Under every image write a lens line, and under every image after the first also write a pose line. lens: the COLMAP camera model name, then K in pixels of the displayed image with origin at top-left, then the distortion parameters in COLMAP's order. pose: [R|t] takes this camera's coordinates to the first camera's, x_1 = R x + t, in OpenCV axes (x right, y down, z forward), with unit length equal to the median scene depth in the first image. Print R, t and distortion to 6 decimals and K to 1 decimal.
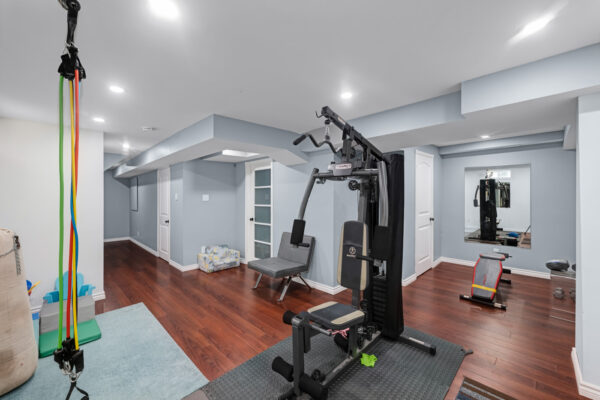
lens RADIAL K [[246.9, 0, 298.2], [0, 246.9, 195.5], [0, 0, 1]] dist [0.009040, -0.001612]
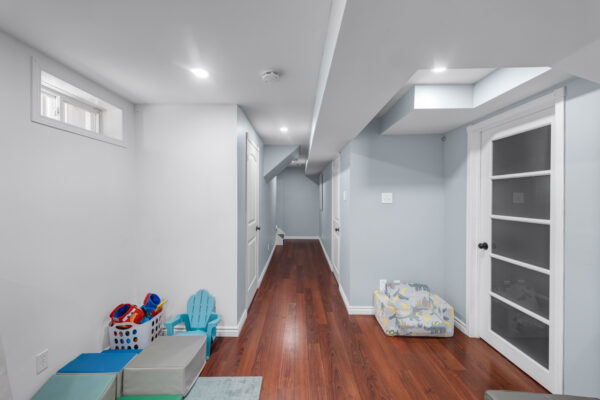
lens RADIAL K [[246.9, 0, 295.8], [0, 246.9, 193.6], [0, 0, 1]] dist [0.009040, -0.001612]
pose [[0.705692, 0.006493, -0.708489, -0.109065], [-0.006911, 0.999974, 0.002281, -0.001188], [0.708485, 0.003287, 0.705718, 0.424888]]
